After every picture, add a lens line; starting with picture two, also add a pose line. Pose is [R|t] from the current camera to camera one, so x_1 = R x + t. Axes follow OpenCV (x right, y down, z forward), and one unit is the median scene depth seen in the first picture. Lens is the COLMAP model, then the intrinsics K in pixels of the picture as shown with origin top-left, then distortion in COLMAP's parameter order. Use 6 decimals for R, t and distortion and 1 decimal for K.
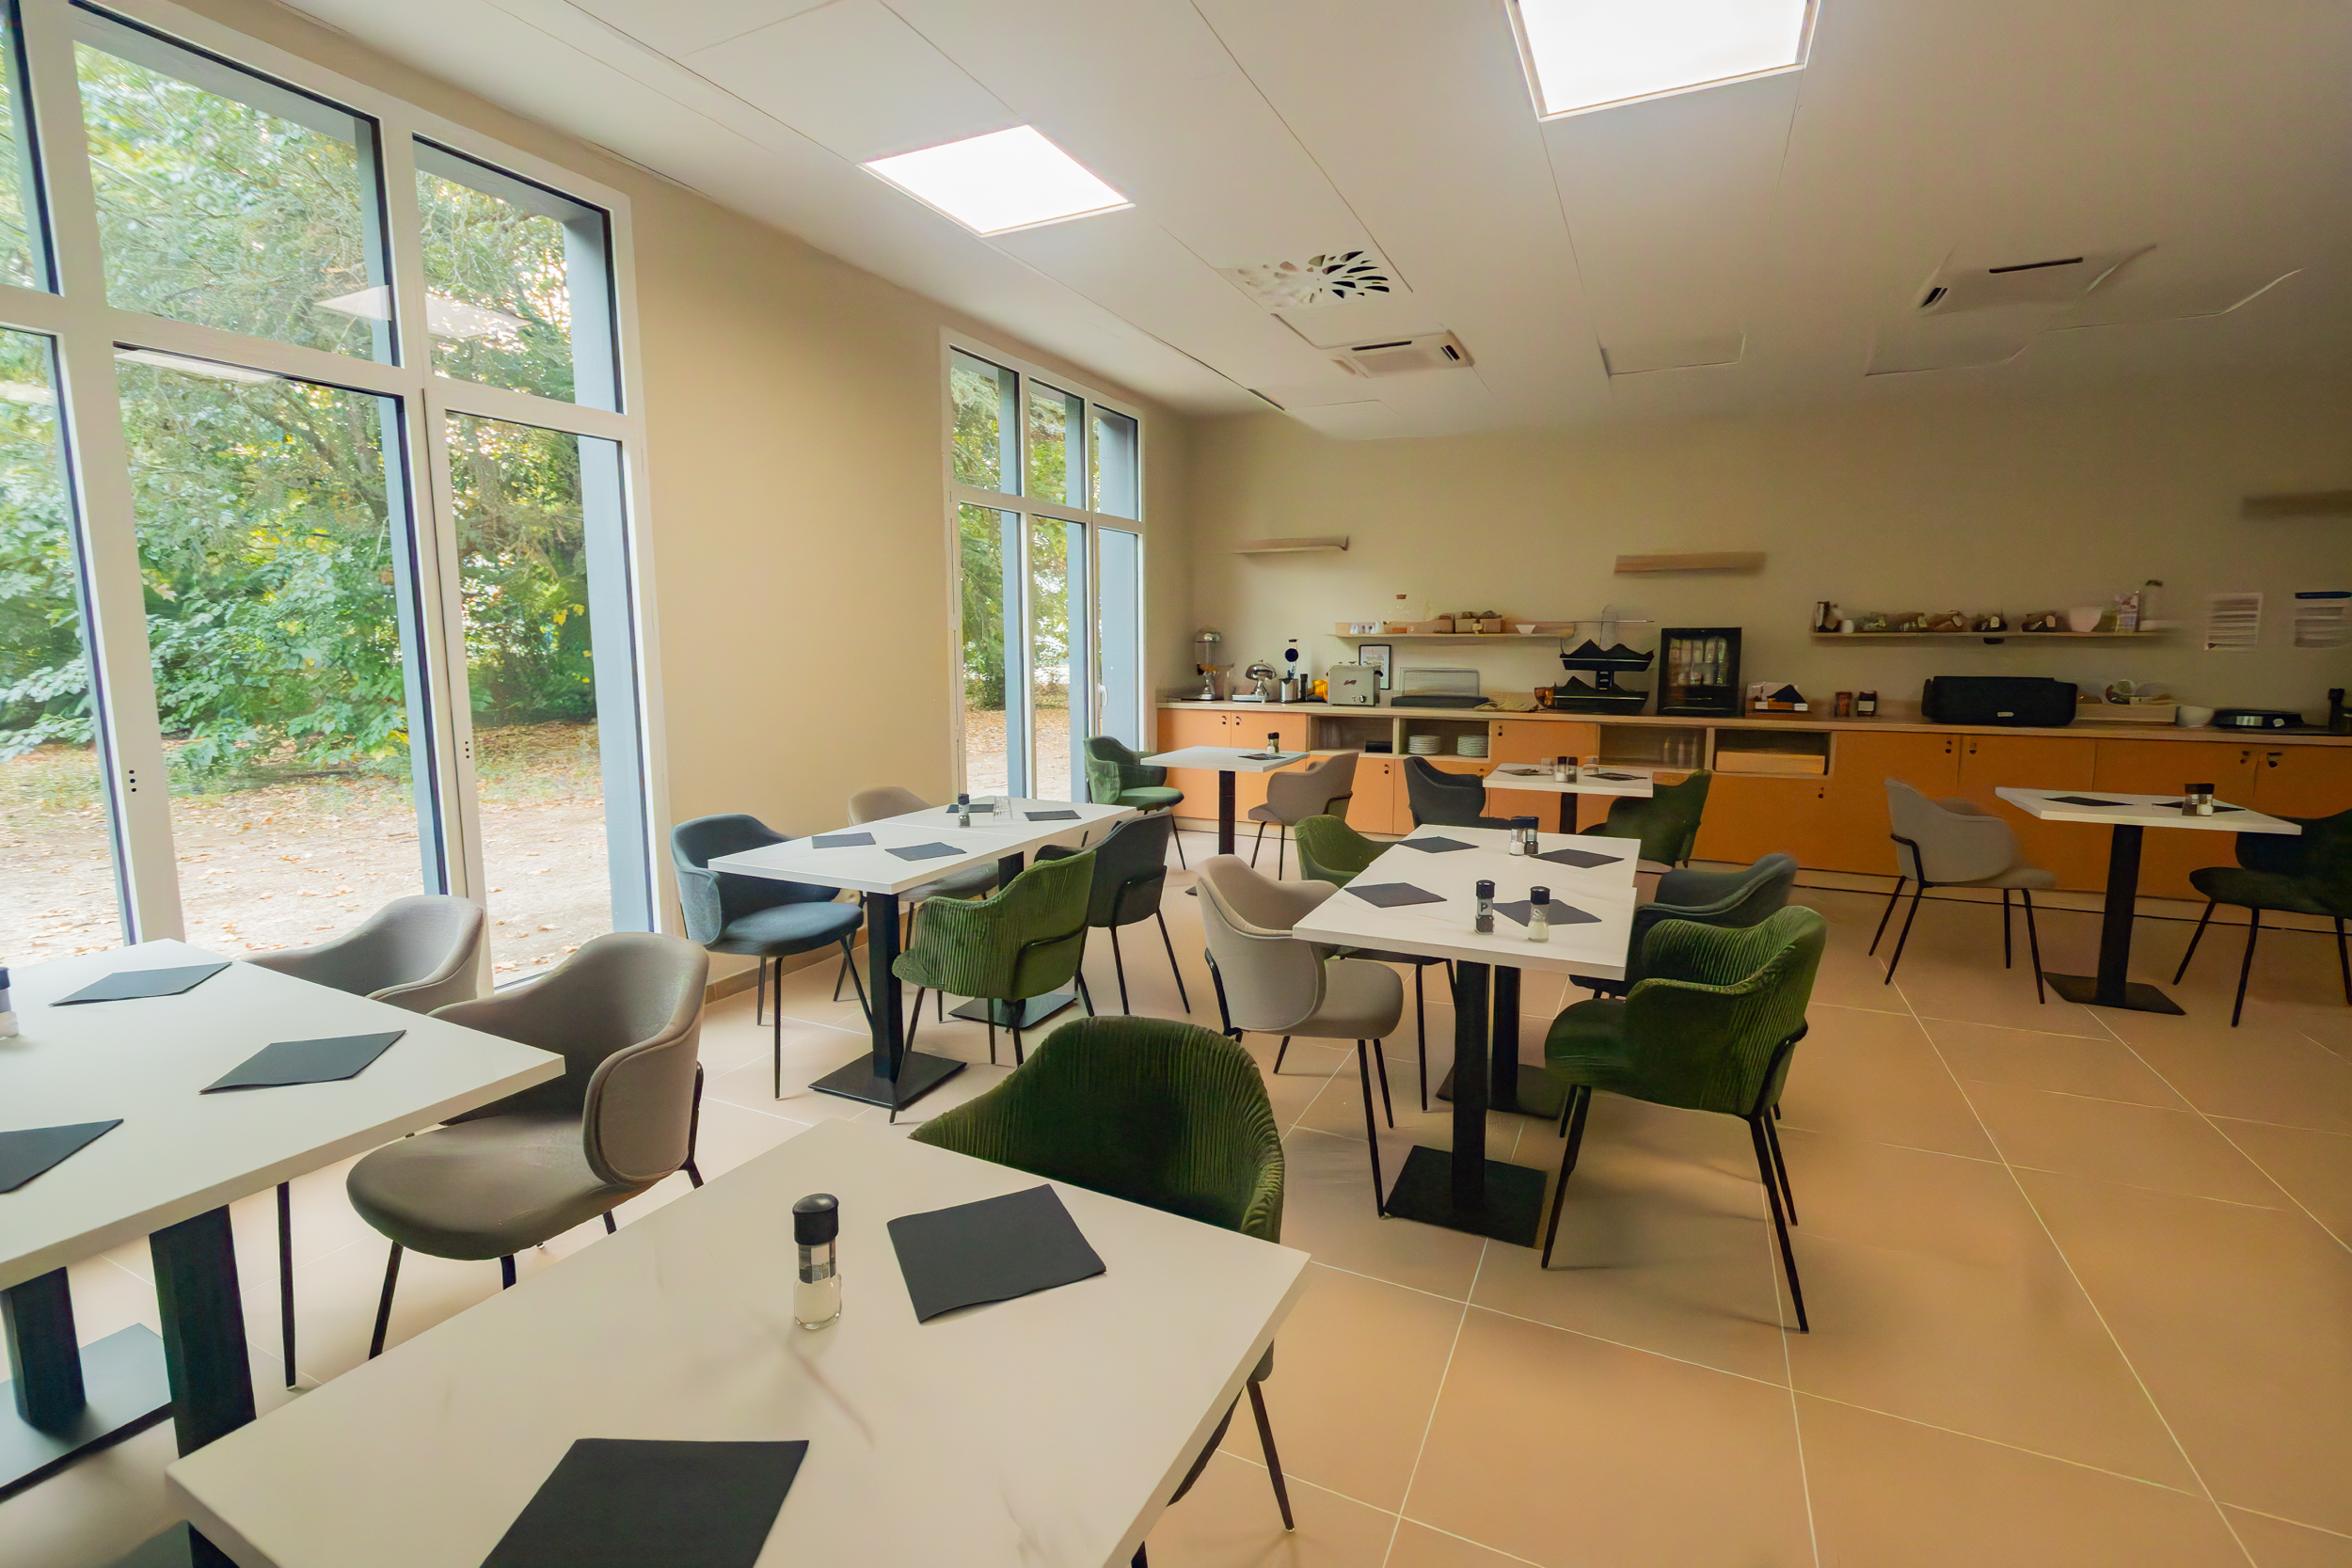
lens RADIAL K [[1082.2, 0, 1195.2], [0, 1082.2, 775.0], [0, 0, 1]] dist [0.000773, -0.000424]
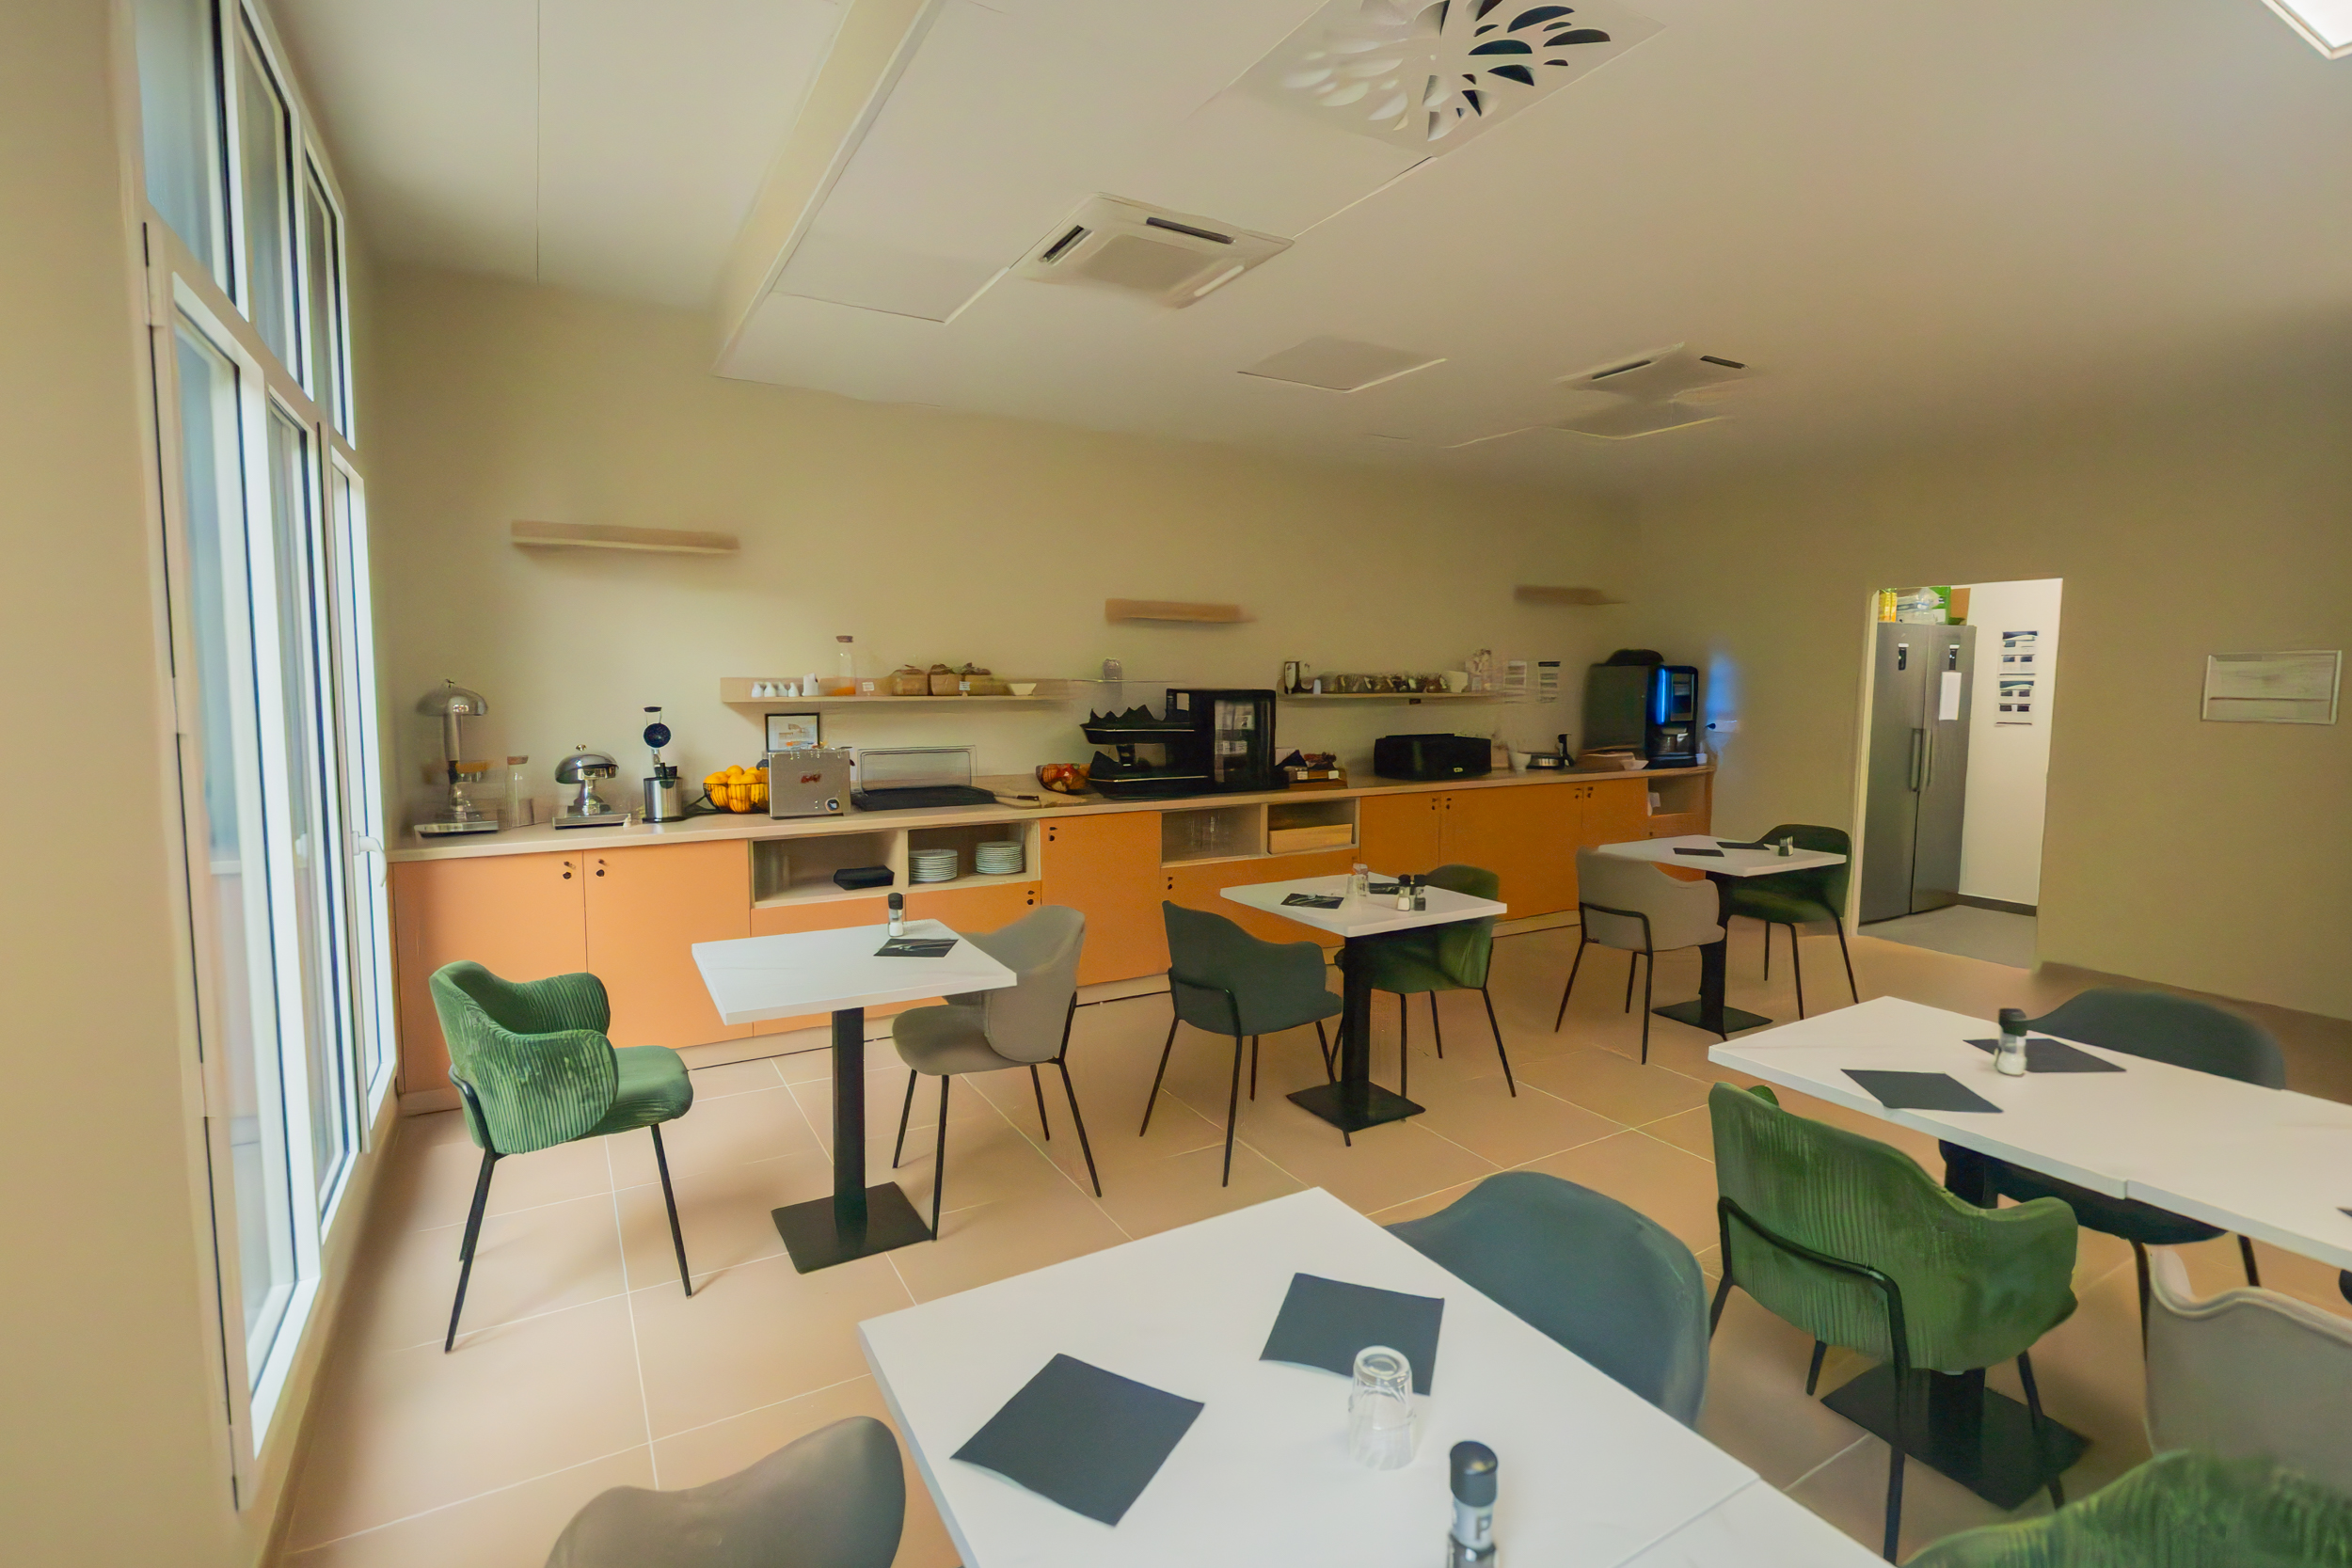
lens RADIAL K [[1082.2, 0, 1186.3], [0, 1082.2, 770.5], [0, 0, 1]] dist [0.000773, -0.000424]
pose [[0.547673, -0.070903, 0.833683, -0.257925], [0.099225, 0.994875, 0.019428, -0.086366], [-0.830788, 0.072082, 0.551901, 0.523975]]
